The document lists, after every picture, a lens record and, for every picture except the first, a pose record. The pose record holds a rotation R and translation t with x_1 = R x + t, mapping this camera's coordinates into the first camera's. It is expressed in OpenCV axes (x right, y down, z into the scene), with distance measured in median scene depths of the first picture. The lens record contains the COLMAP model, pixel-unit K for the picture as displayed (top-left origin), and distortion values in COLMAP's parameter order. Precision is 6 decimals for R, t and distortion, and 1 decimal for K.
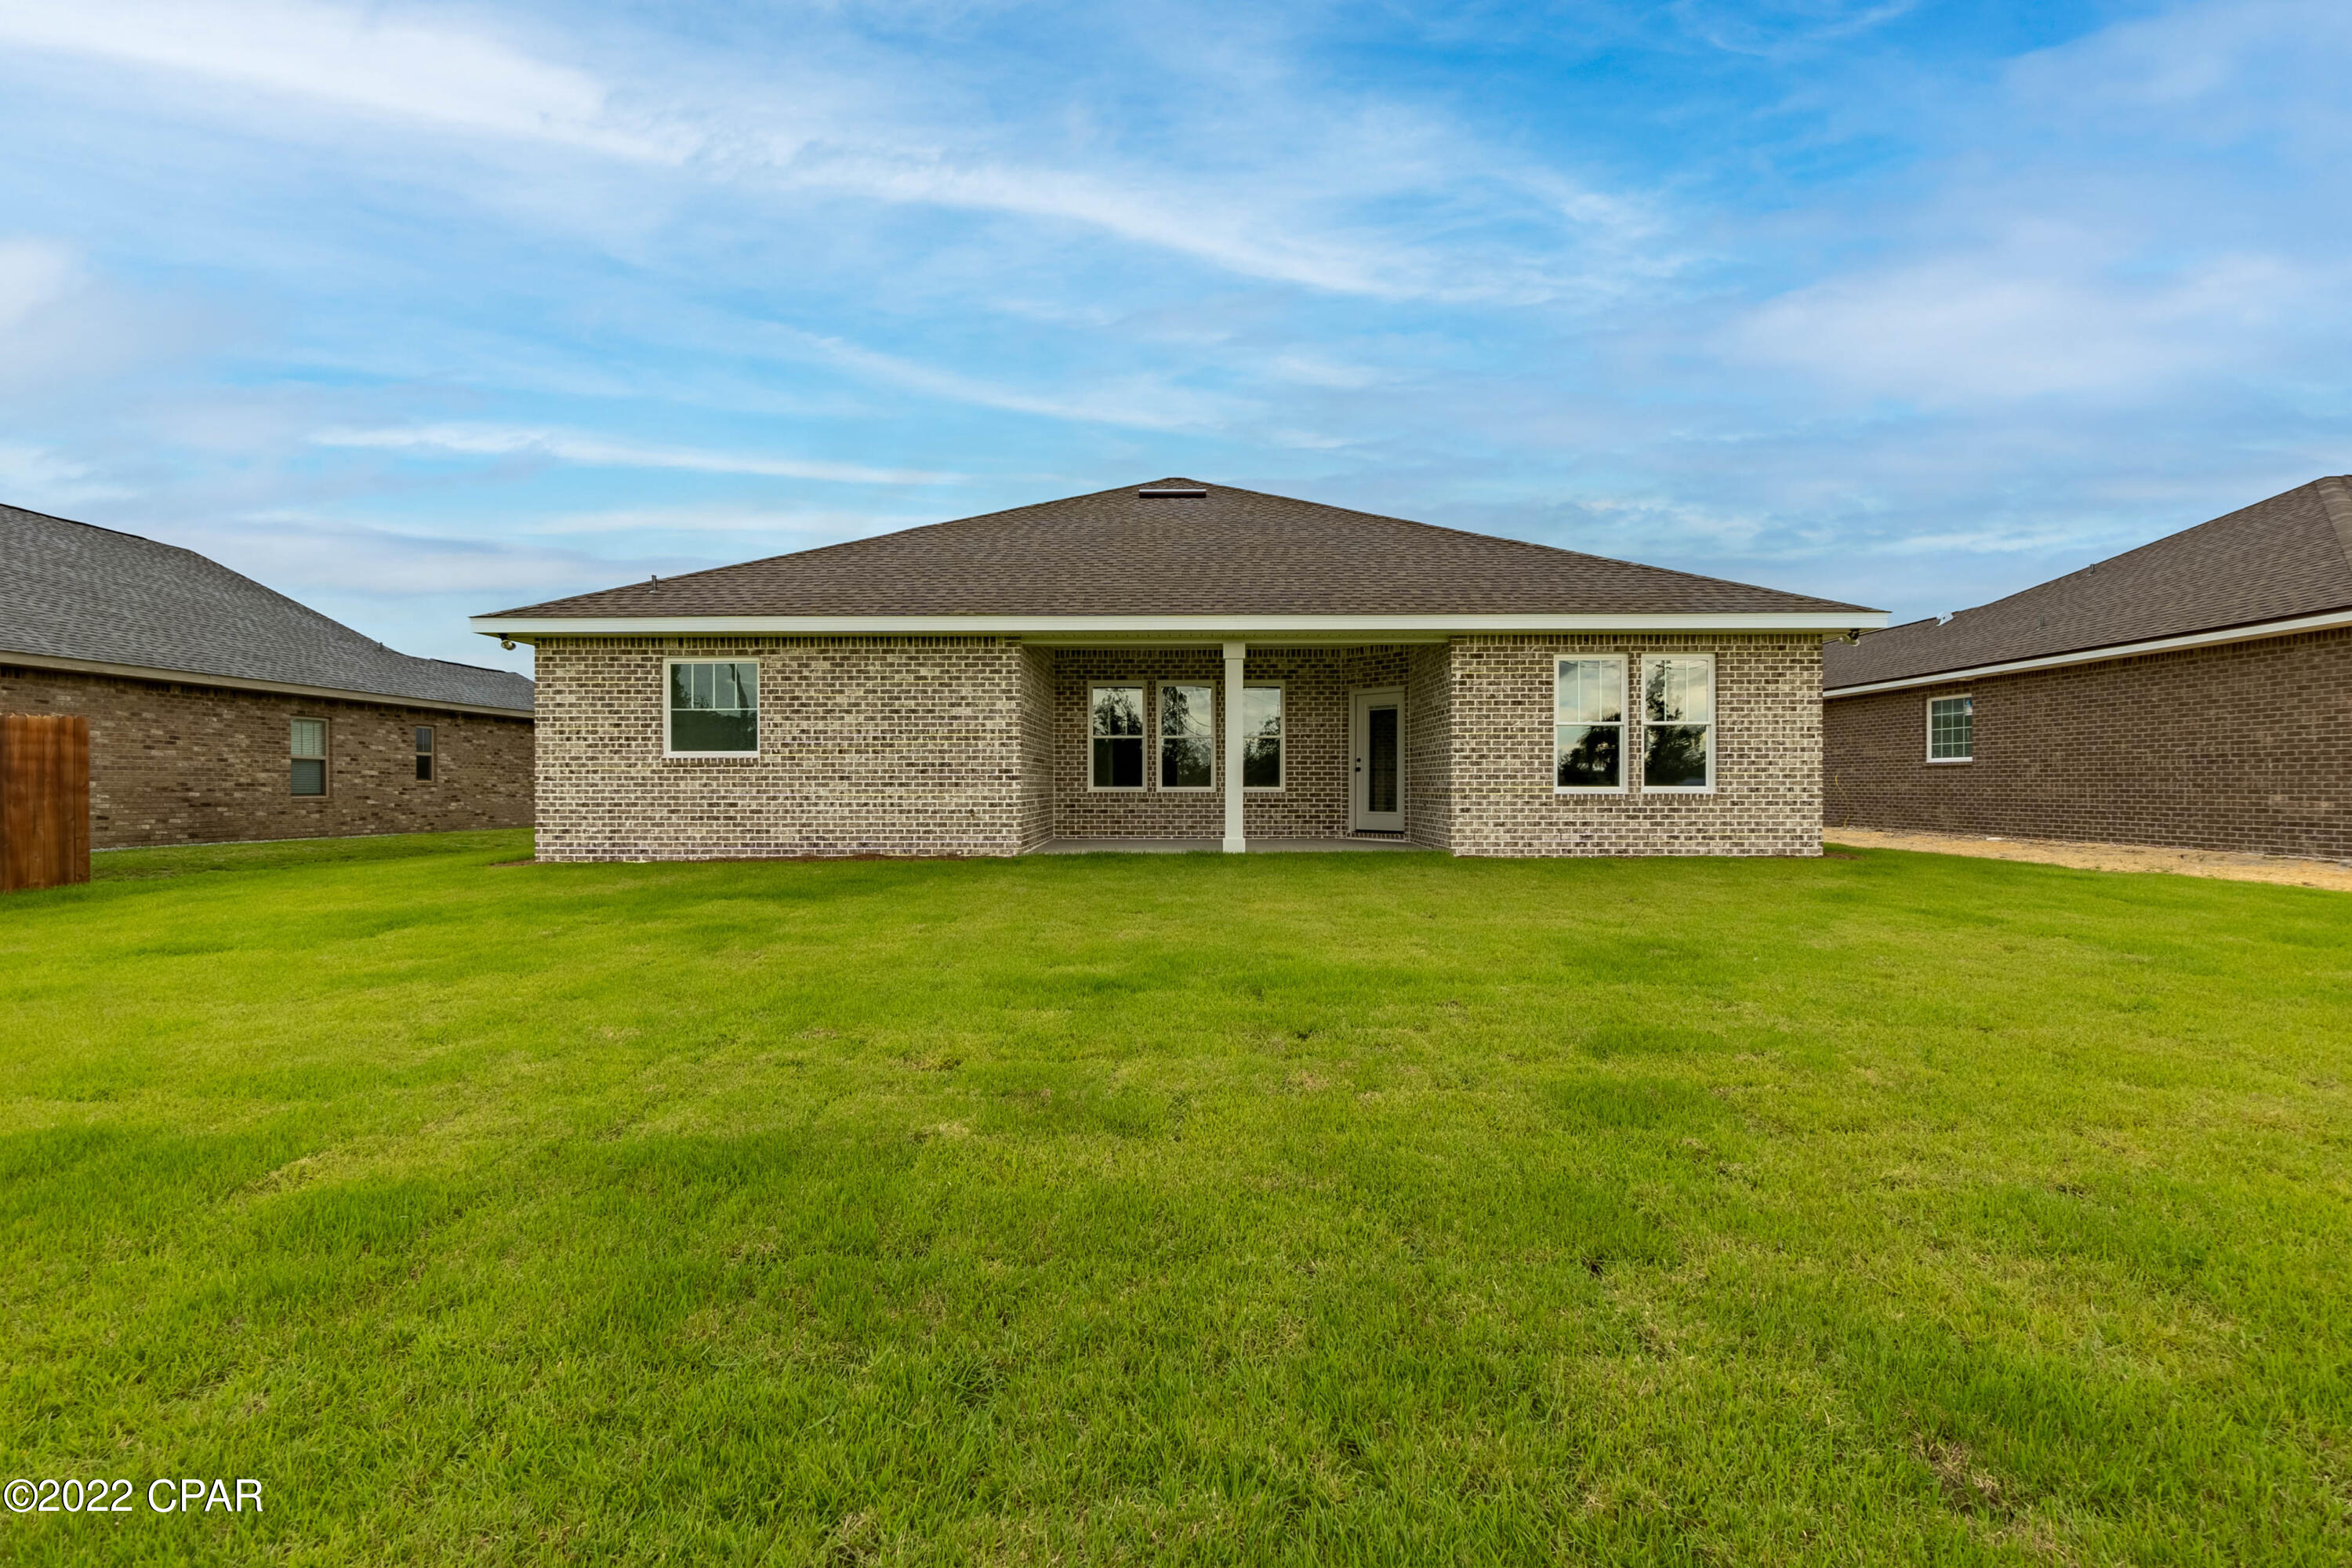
lens RADIAL K [[1031.9, 0, 1171.0], [0, 1031.9, 781.4], [0, 0, 1]] dist [-0.002252, 0.000198]
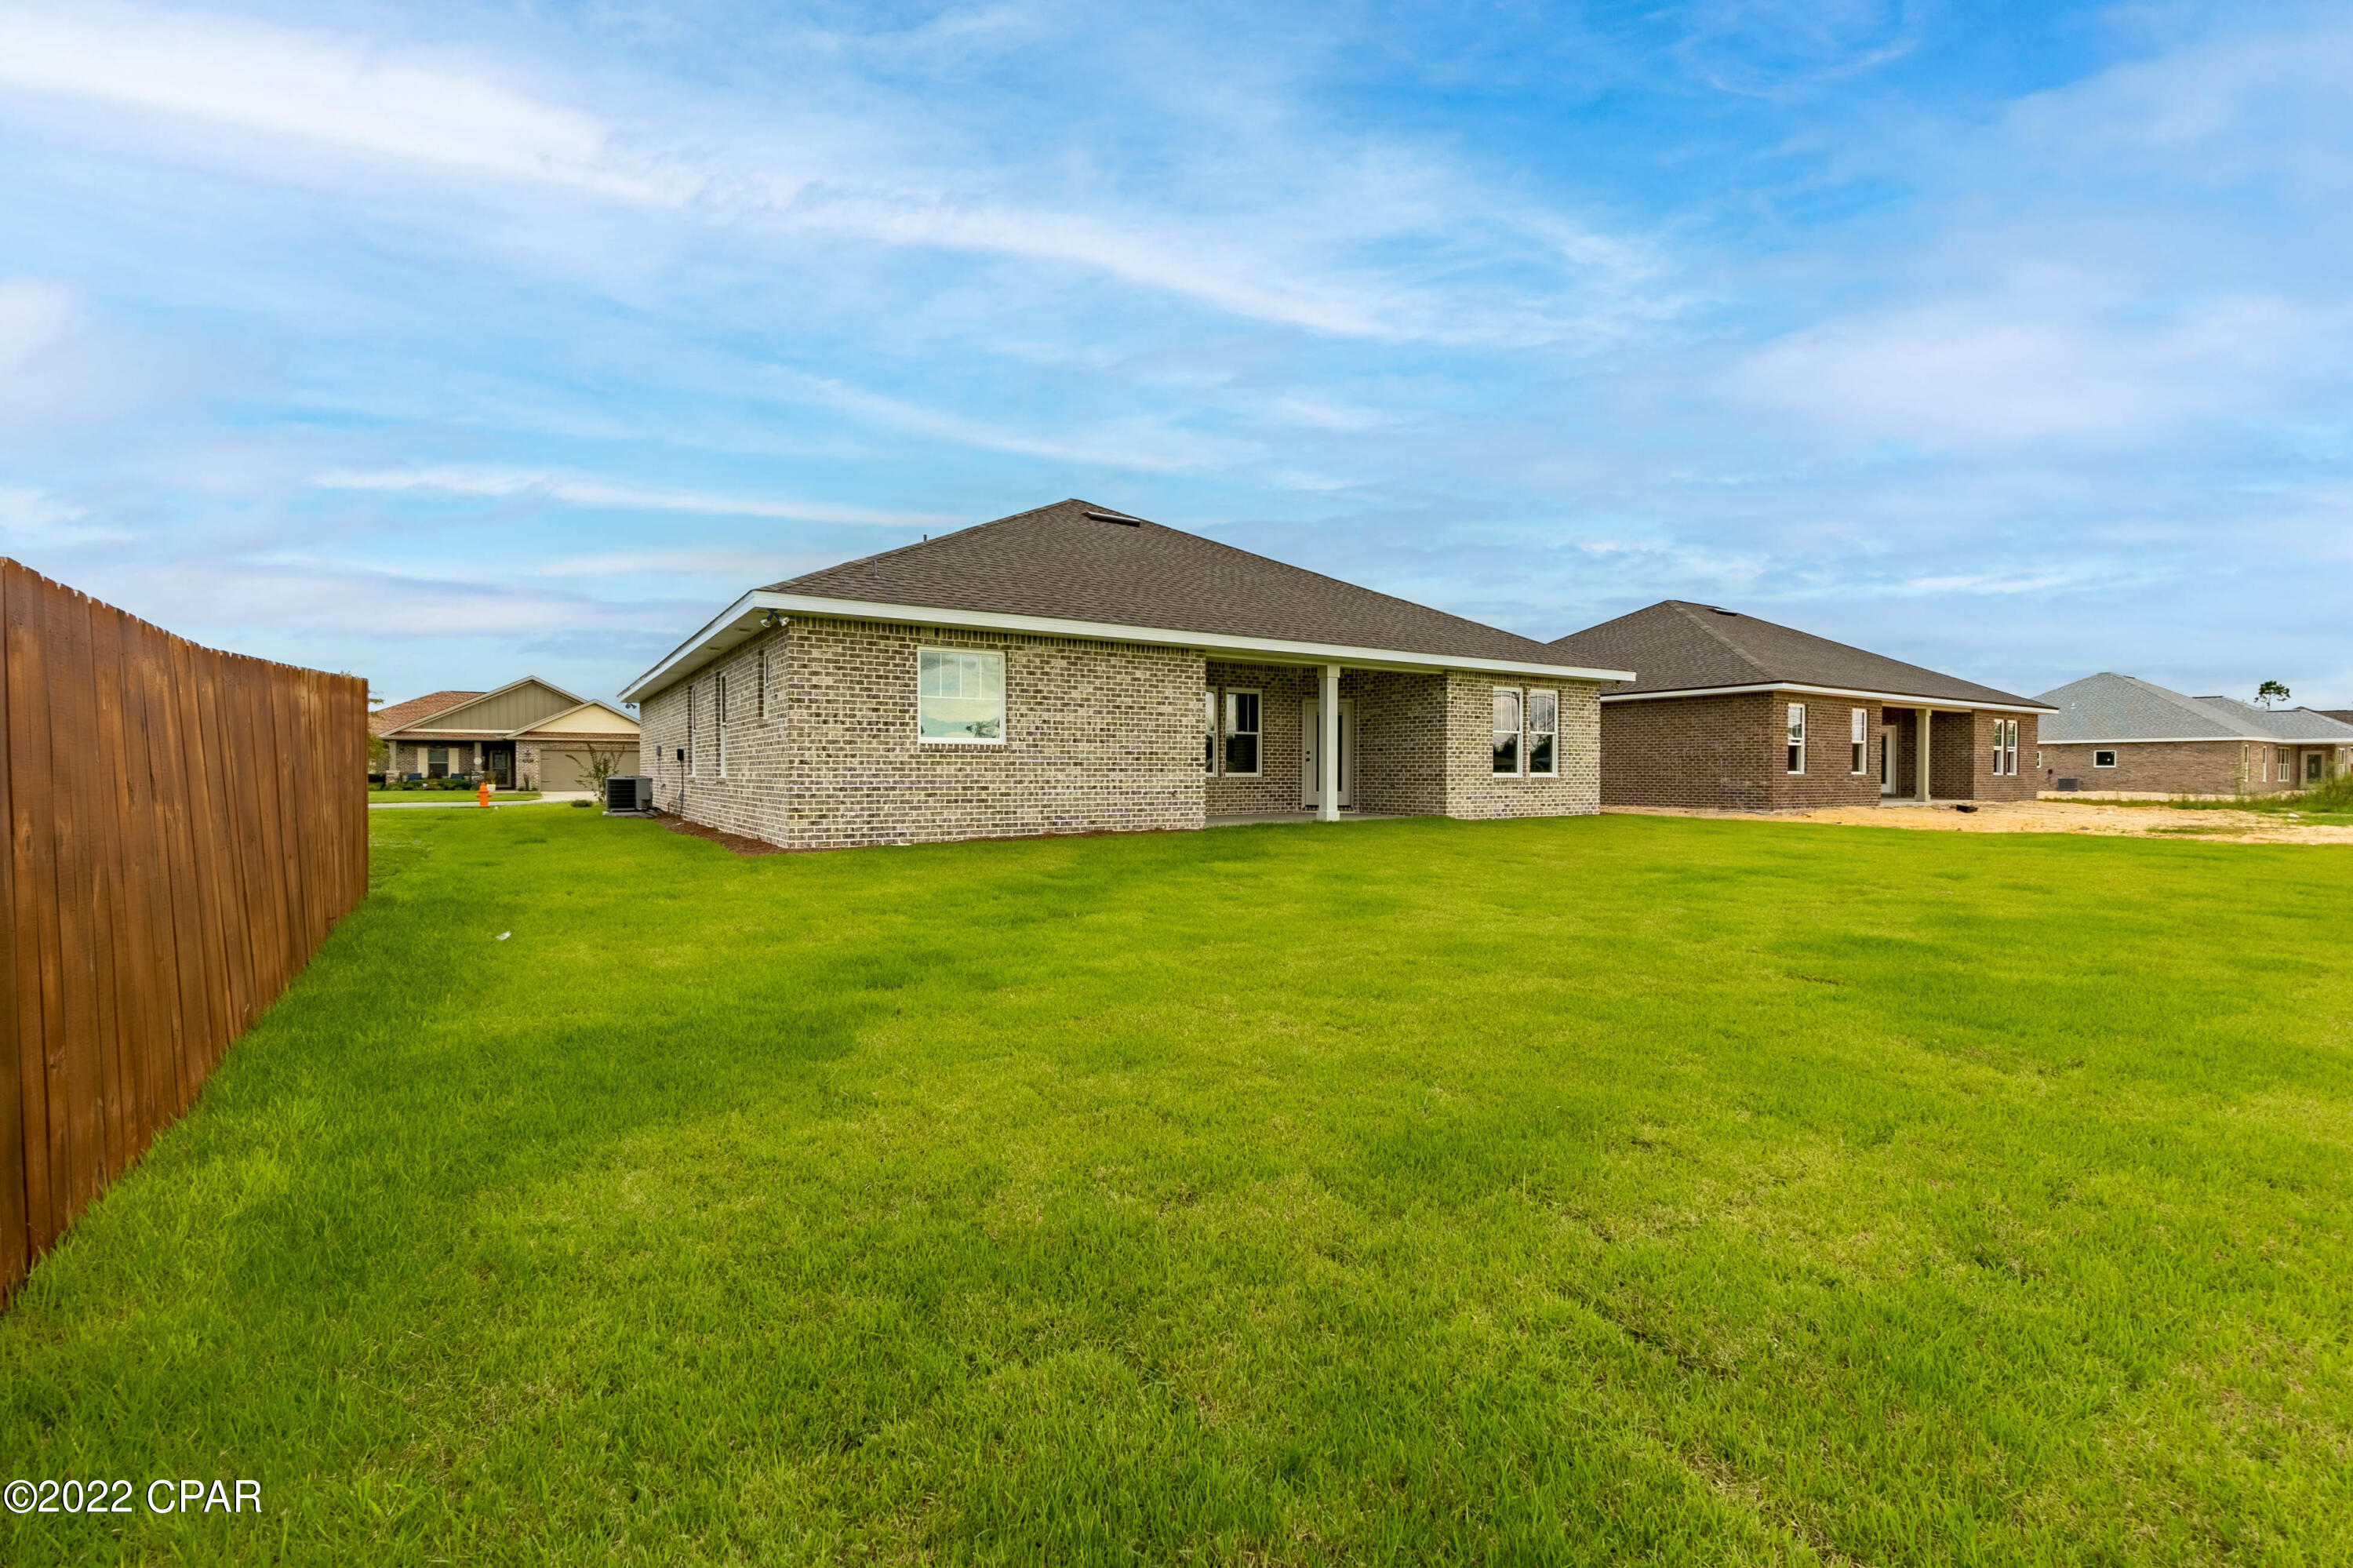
lens RADIAL K [[1032.3, 0, 1156.4], [0, 1032.3, 790.1], [0, 0, 1]] dist [-0.002252, 0.000198]
pose [[0.828710, -0.007389, 0.559629, -0.882265], [-0.004229, 0.999802, 0.019464, 0.002941], [-0.559662, -0.018497, 0.828515, 0.012092]]
